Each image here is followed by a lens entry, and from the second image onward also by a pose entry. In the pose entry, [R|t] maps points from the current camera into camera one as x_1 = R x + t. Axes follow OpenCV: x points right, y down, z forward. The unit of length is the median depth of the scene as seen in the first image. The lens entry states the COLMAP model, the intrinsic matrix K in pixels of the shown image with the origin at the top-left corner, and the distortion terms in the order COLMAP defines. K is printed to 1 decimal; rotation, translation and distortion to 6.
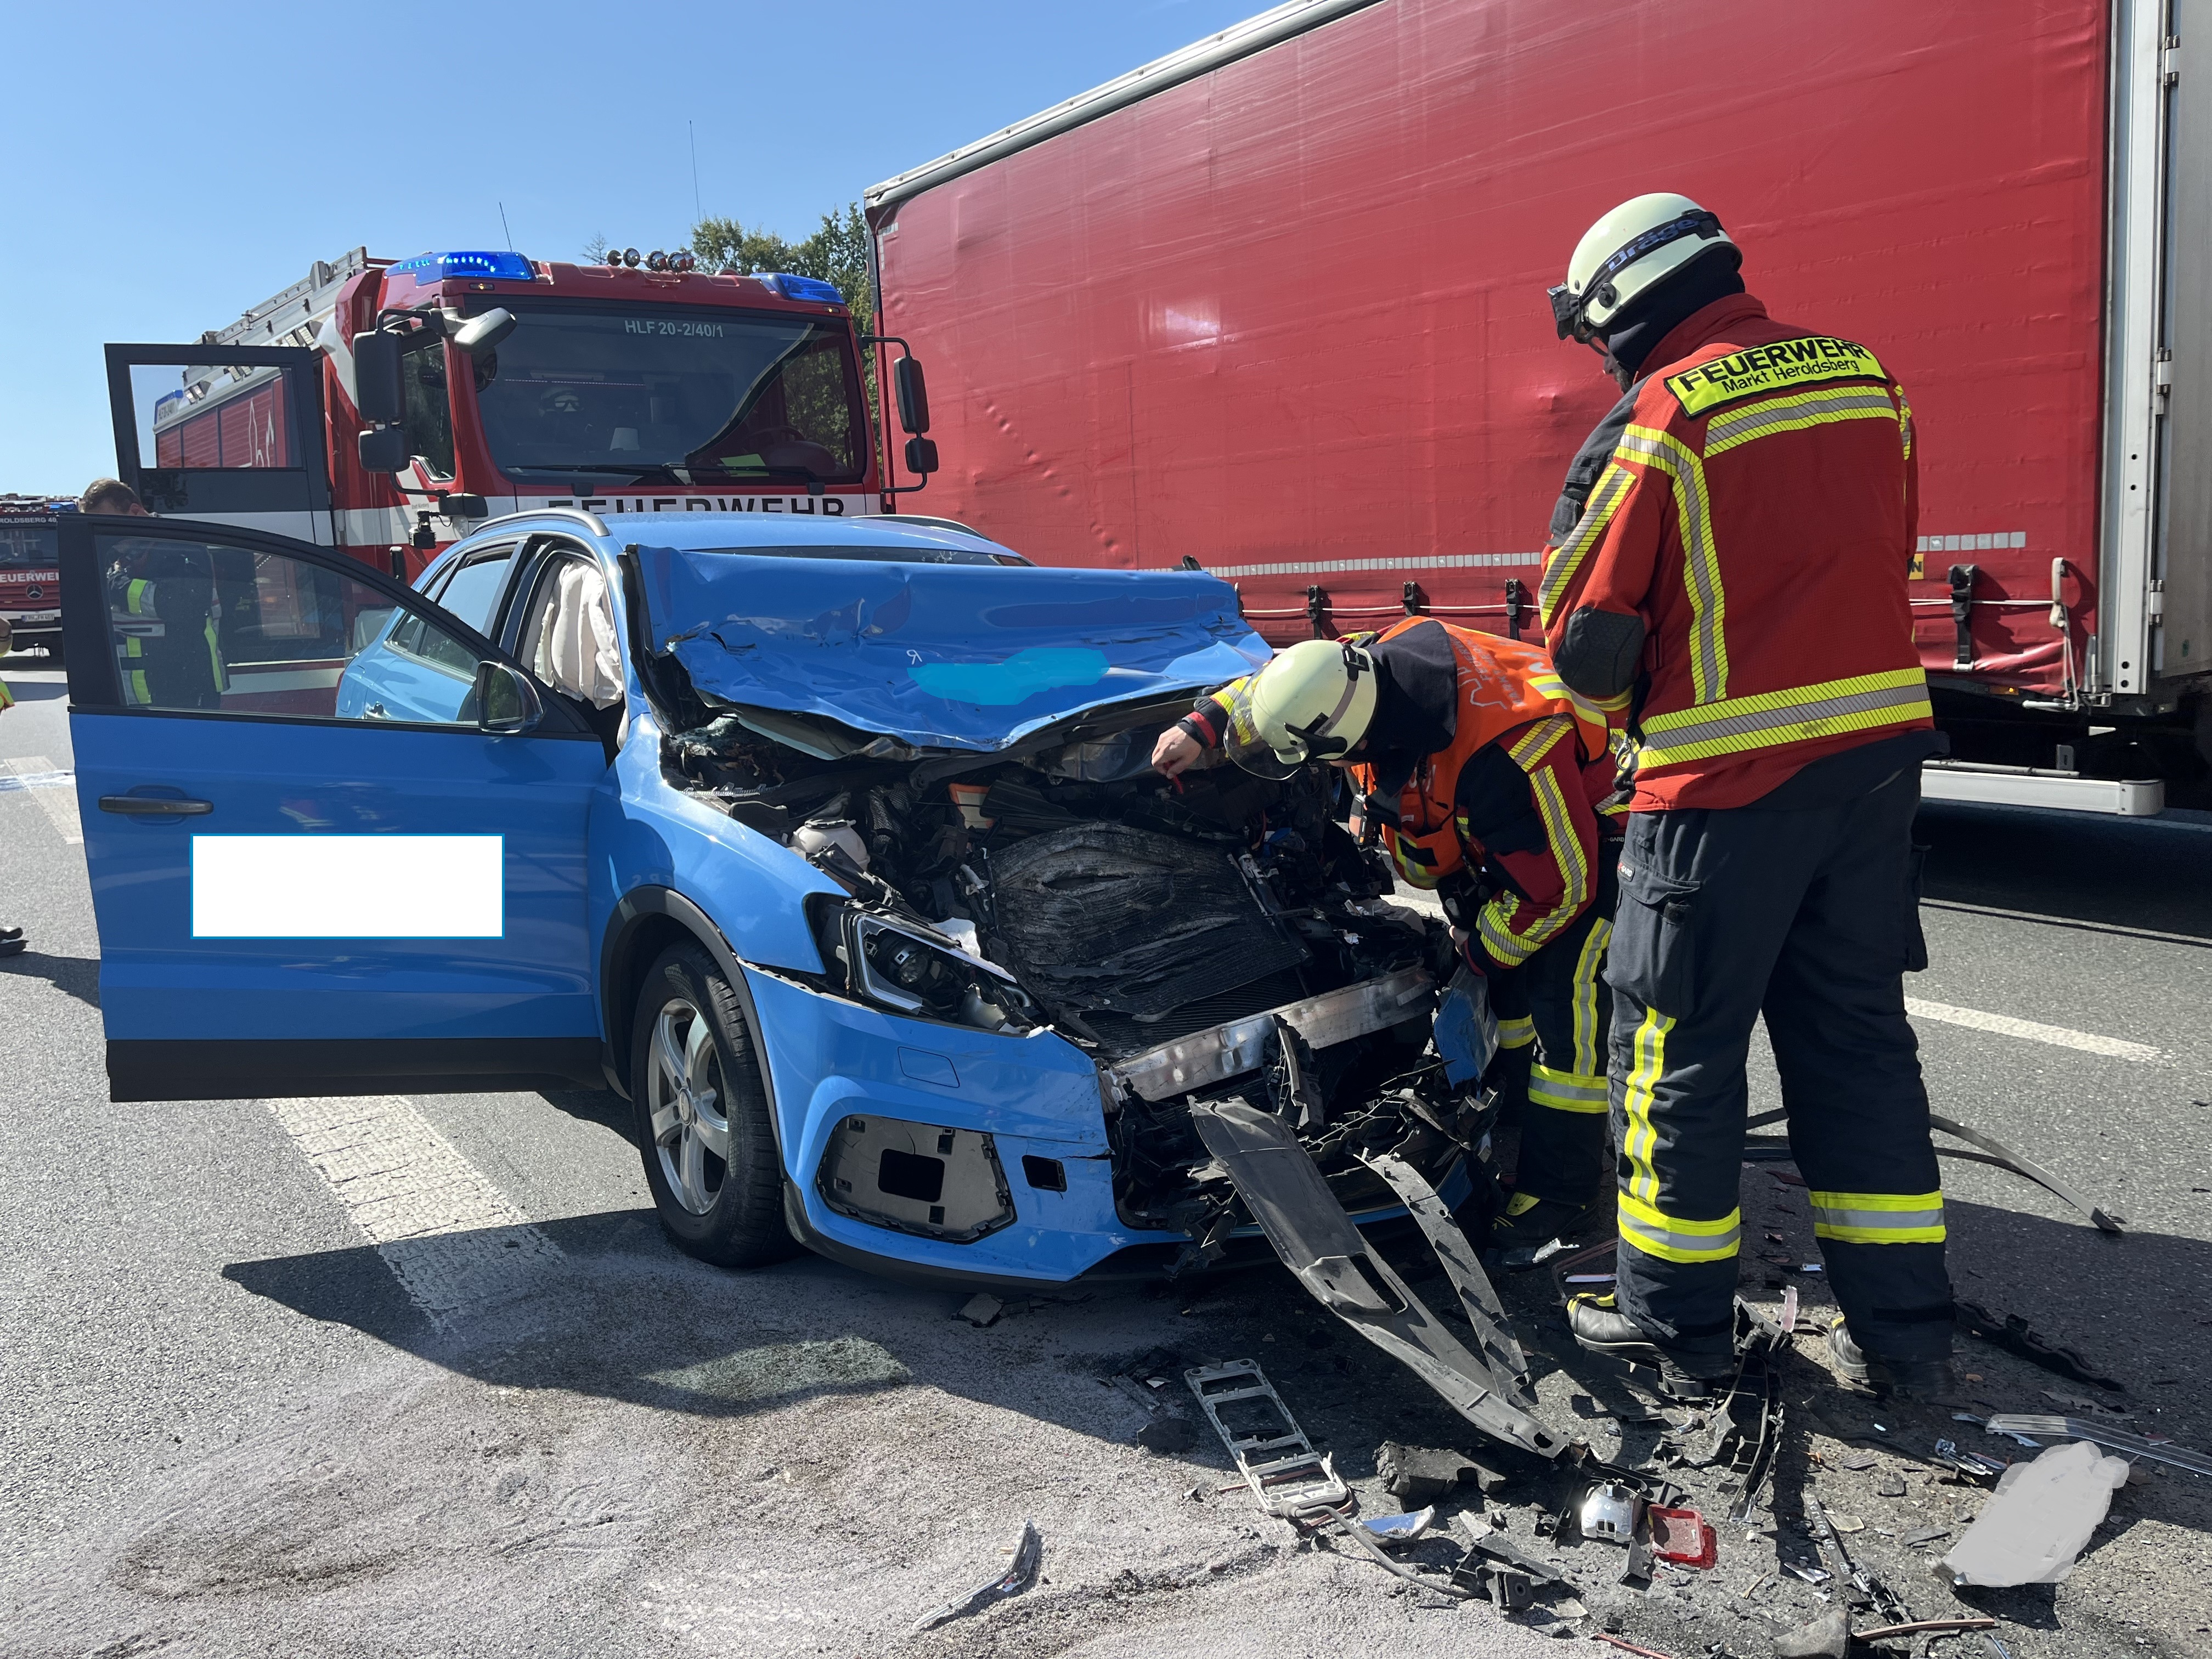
lens RADIAL K [[1725.4, 0, 1106.0], [0, 1725.4, 829.5], [0, 0, 1]] dist [0.072504, -0.035406]
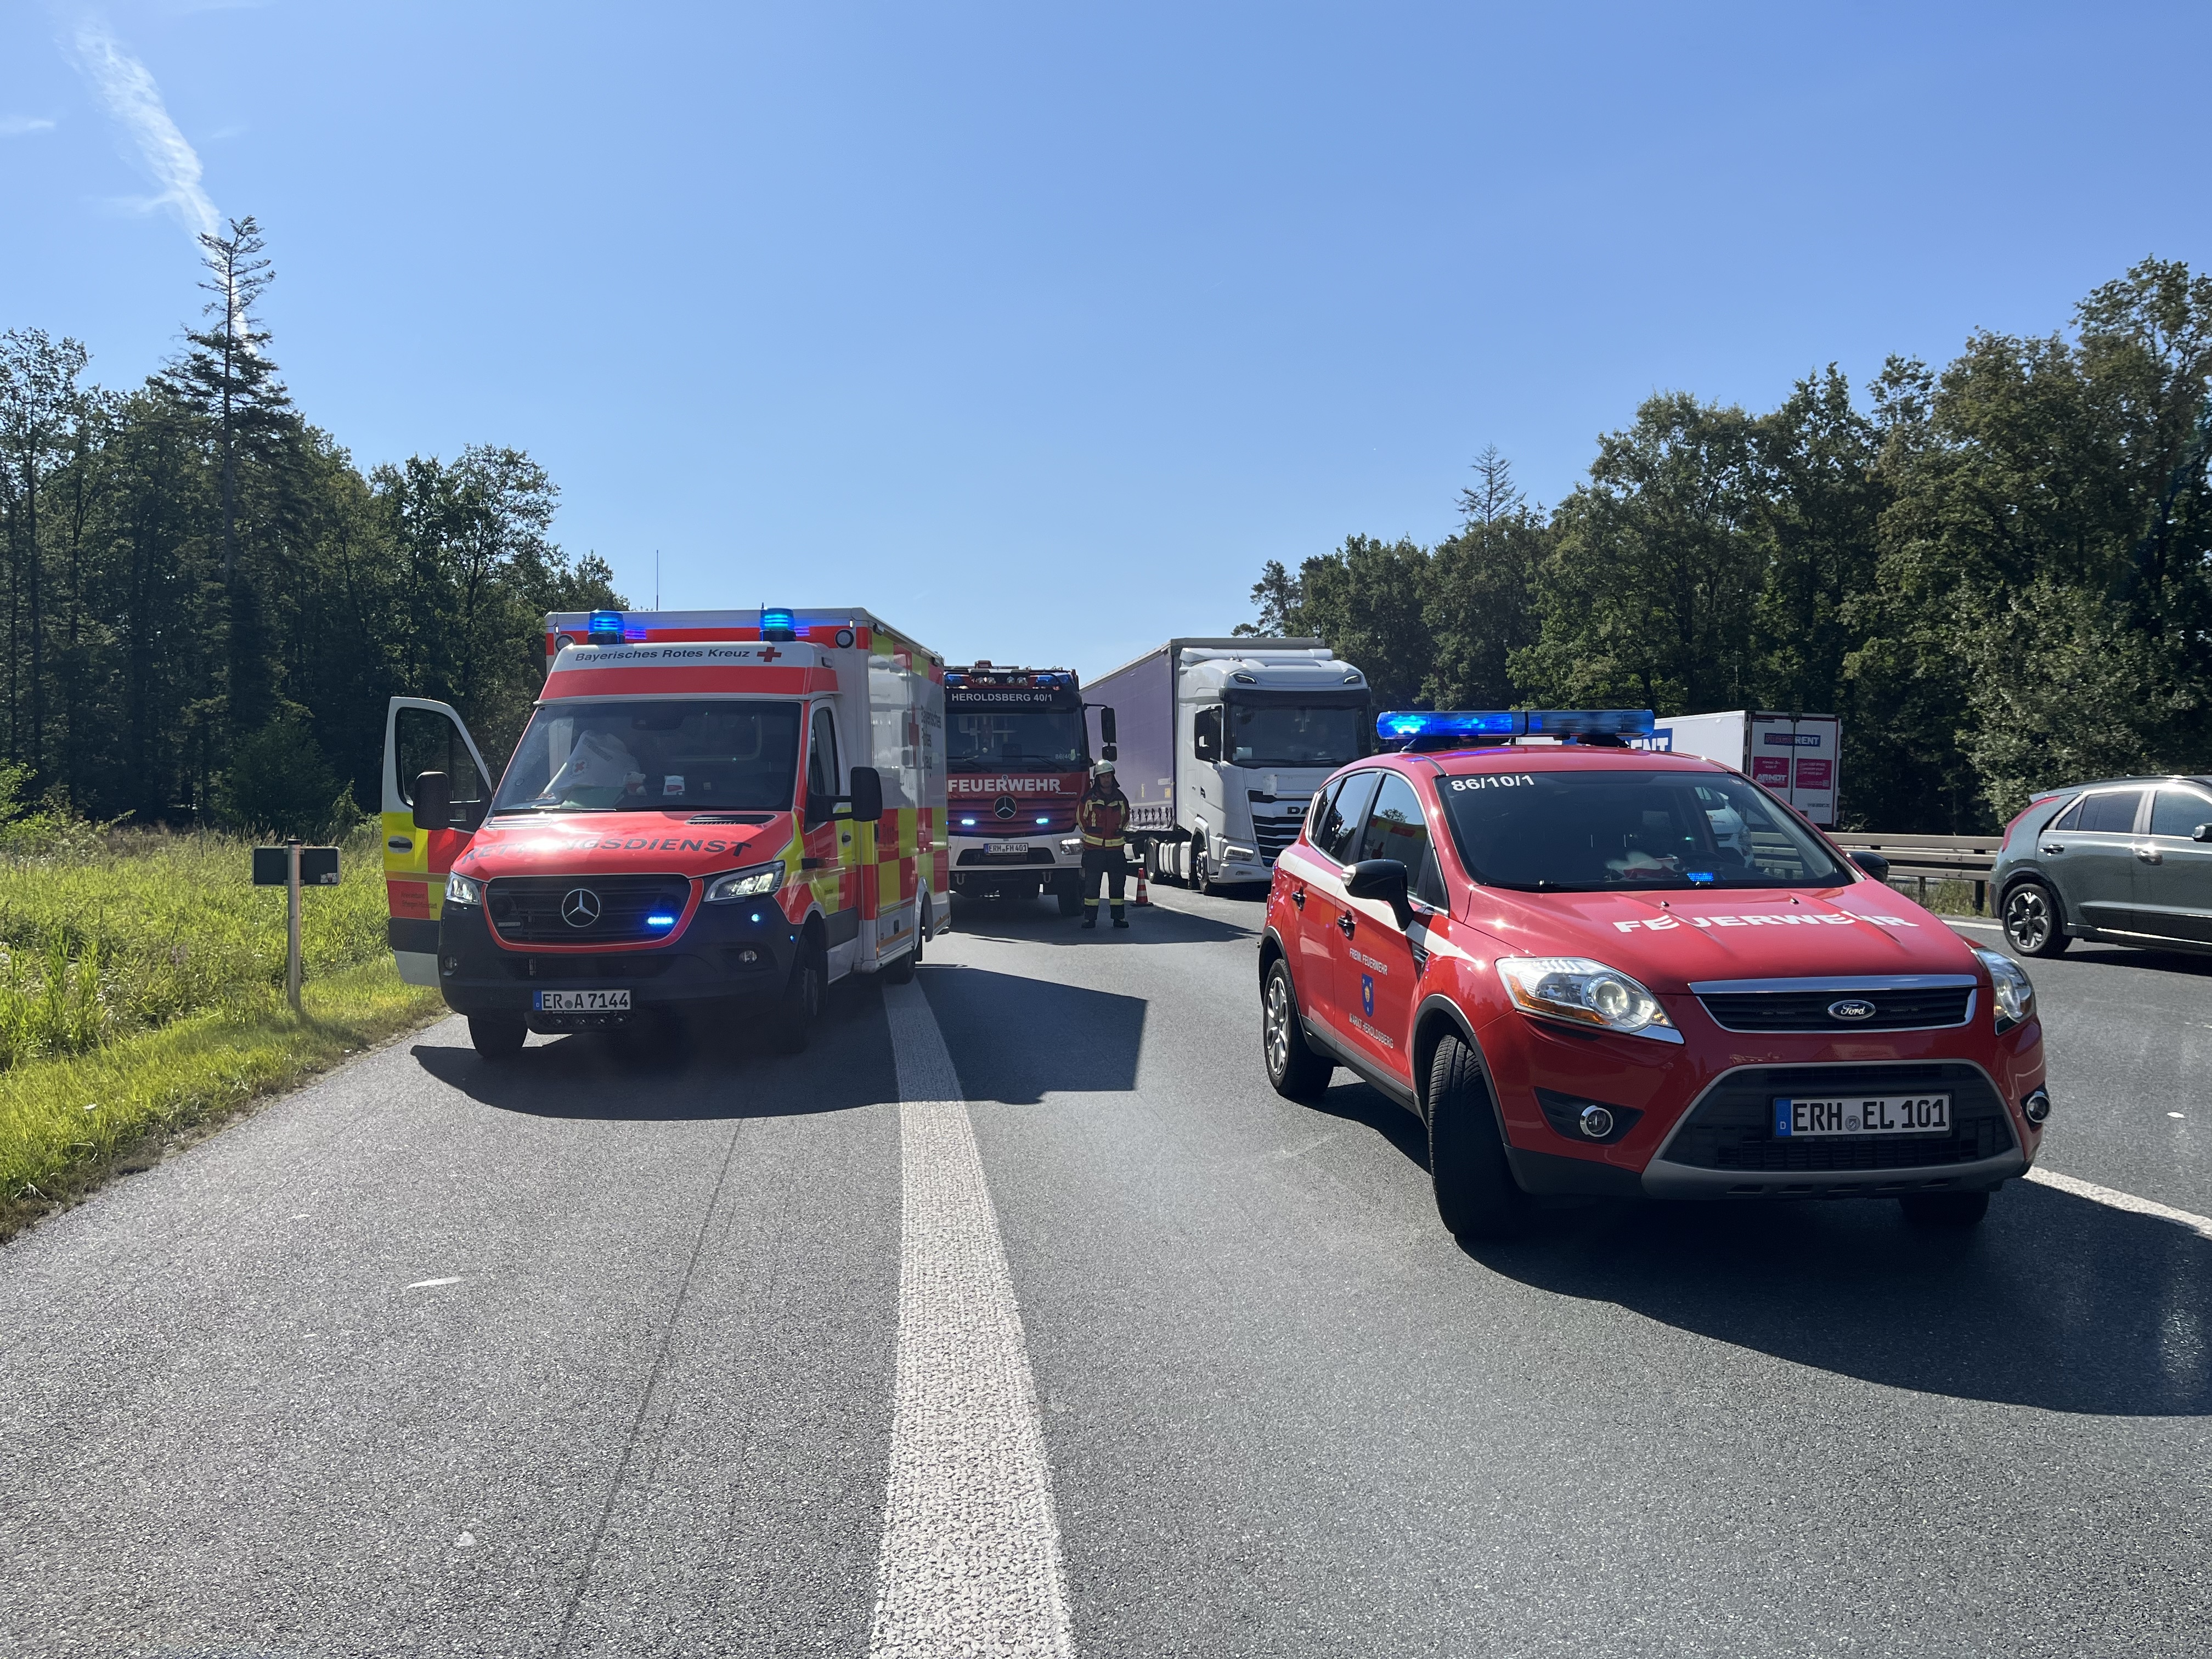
lens RADIAL K [[1725.4, 0, 1106.0], [0, 1725.4, 829.5], [0, 0, 1]] dist [0.072504, -0.035406]
pose [[0.903100, 0.034559, -0.428038, -1.402170], [-0.089313, 0.990076, -0.108502, -0.309113], [0.420040, 0.136218, 0.897224, 2.125170]]
